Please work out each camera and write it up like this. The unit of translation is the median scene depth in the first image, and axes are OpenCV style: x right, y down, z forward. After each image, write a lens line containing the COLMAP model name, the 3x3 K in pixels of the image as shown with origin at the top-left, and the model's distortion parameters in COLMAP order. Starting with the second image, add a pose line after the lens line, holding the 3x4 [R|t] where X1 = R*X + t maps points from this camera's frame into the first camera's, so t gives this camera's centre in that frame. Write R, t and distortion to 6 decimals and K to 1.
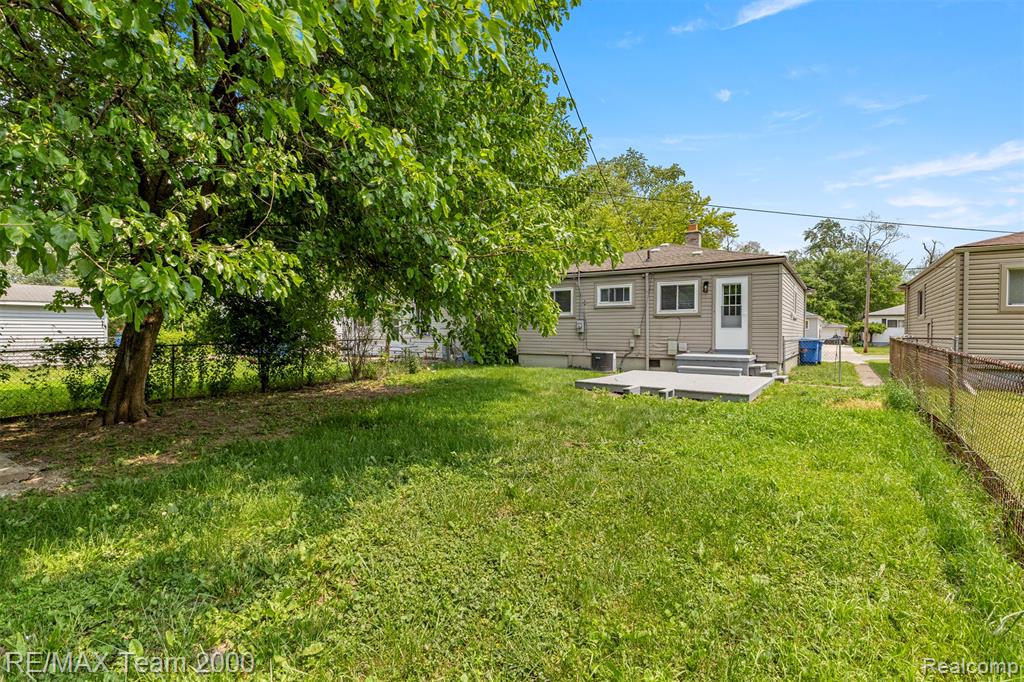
lens RADIAL K [[469.2, 0, 518.2], [0, 469.2, 335.1], [0, 0, 1]] dist [0.000402, 0.000299]
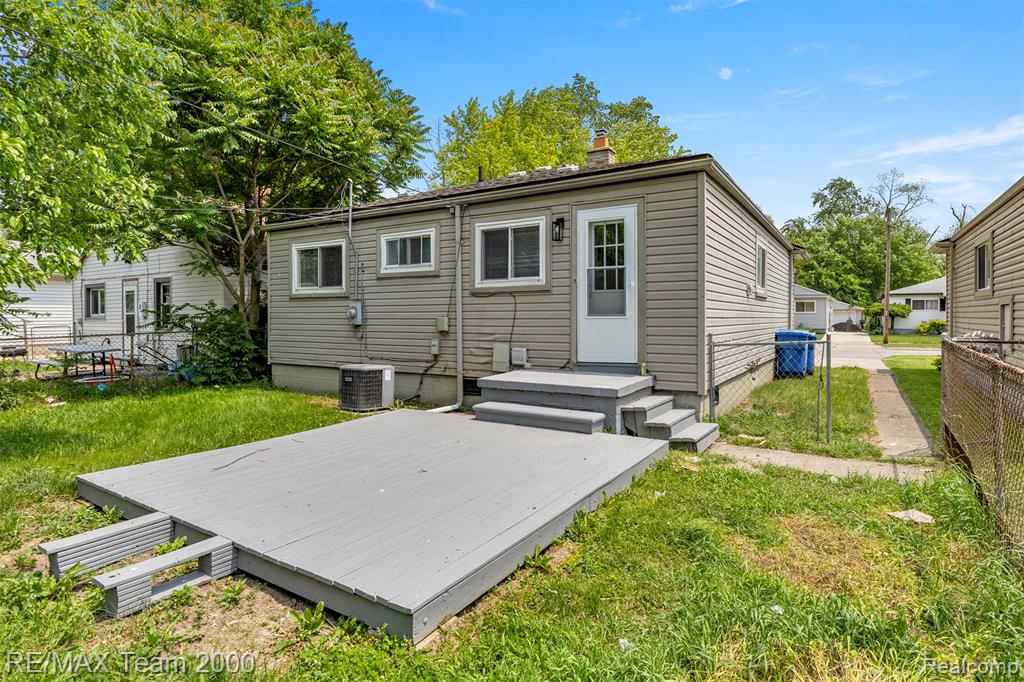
lens RADIAL K [[546.0, 0, 511.8], [0, 546.0, 319.3], [0, 0, 1]] dist [-0.004542, -0.000663]
pose [[0.999326, -0.005935, 0.036236, 0.300839], [0.005979, 0.999982, -0.001114, -0.010715], [-0.036228, 0.001330, 0.999343, 0.409585]]
